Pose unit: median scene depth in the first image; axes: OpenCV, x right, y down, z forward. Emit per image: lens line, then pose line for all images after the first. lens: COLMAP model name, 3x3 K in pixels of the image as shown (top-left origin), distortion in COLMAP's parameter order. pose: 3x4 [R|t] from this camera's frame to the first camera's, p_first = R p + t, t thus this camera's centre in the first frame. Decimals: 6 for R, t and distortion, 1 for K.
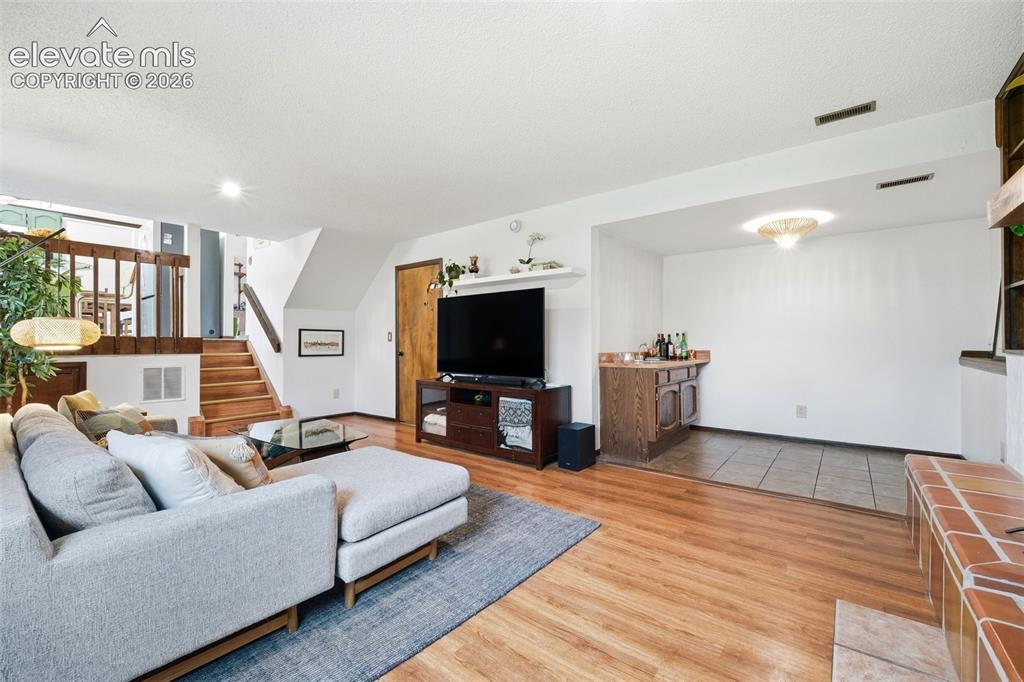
lens RADIAL K [[426.3, 0, 508.8], [0, 426.3, 337.6], [0, 0, 1]] dist [-0.008111, -0.003660]
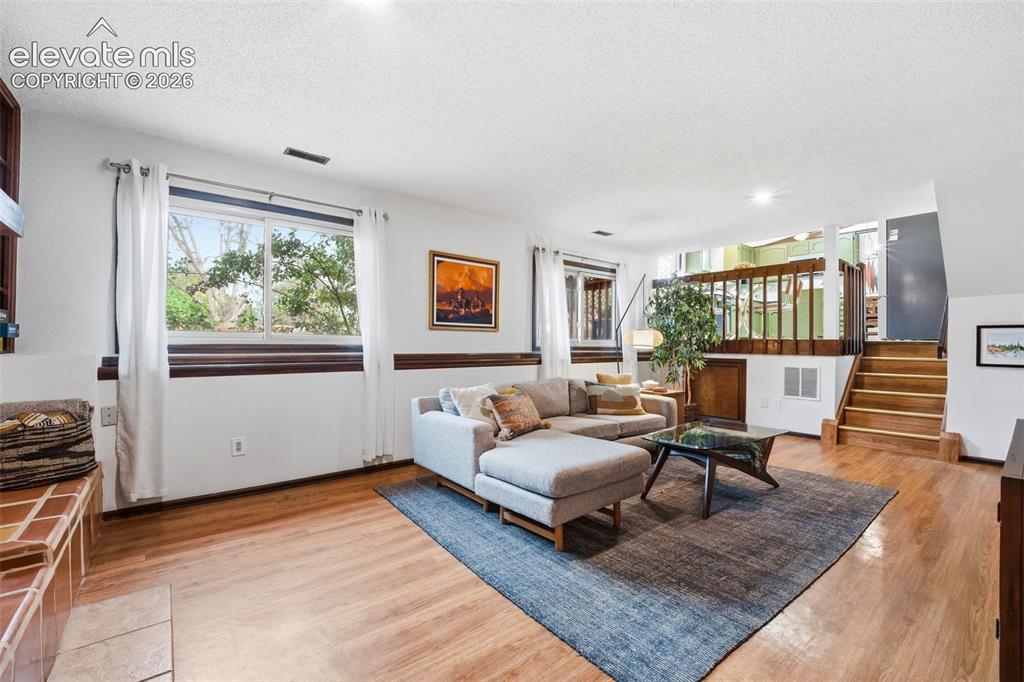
lens RADIAL K [[426.3, 0, 515.9], [0, 426.3, 344.3], [0, 0, 1]] dist [-0.008111, -0.003660]
pose [[-0.204174, 0.001430, -0.978934, 0.438059], [0.007584, 0.999971, -0.000121, 0.005515], [0.978905, -0.007449, -0.204179, 0.559491]]
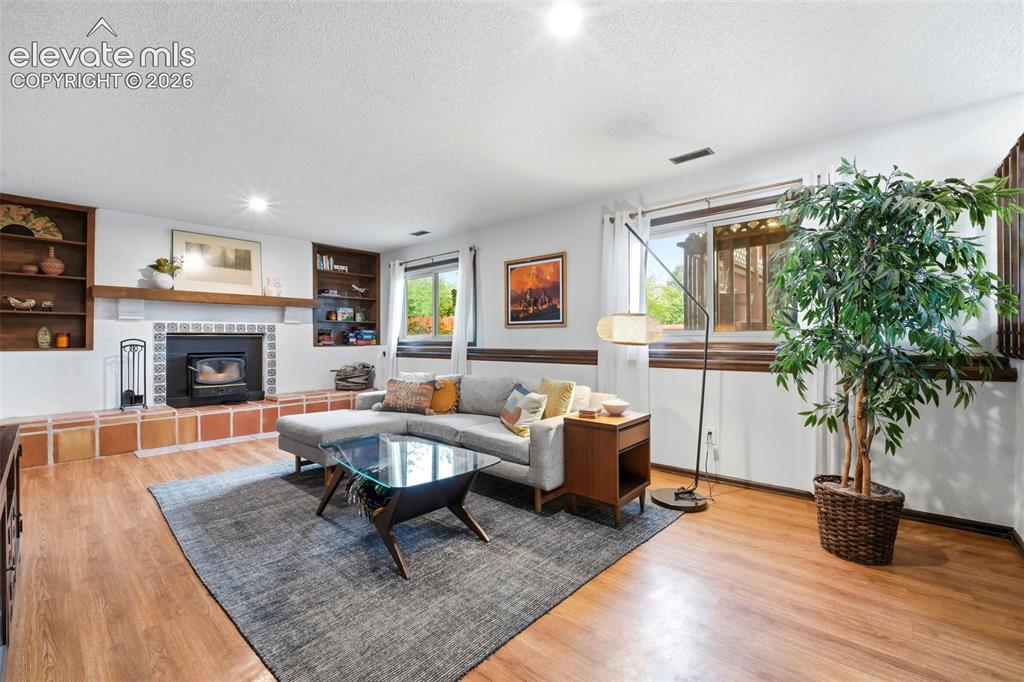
lens RADIAL K [[426.3, 0, 514.1], [0, 426.3, 341.3], [0, 0, 1]] dist [-0.008111, -0.003660]
pose [[-0.999220, 0.006779, 0.038910, -0.543534], [0.006483, 0.999949, -0.007727, 0.013975], [-0.038961, -0.007469, -0.999213, 1.318833]]
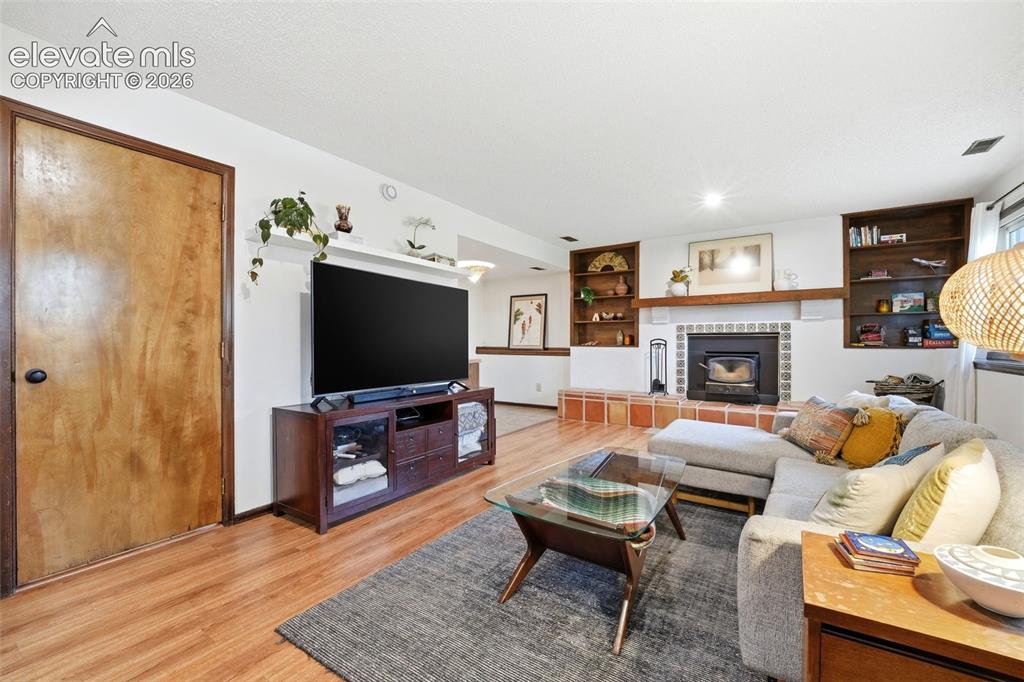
lens RADIAL K [[426.3, 0, 513.2], [0, 426.3, 342.1], [0, 0, 1]] dist [-0.008111, -0.003660]
pose [[-0.100388, 0.001602, 0.994947, -0.823378], [-0.009542, 0.999951, -0.002573, 0.012226], [-0.994903, -0.009752, -0.100367, 0.898292]]
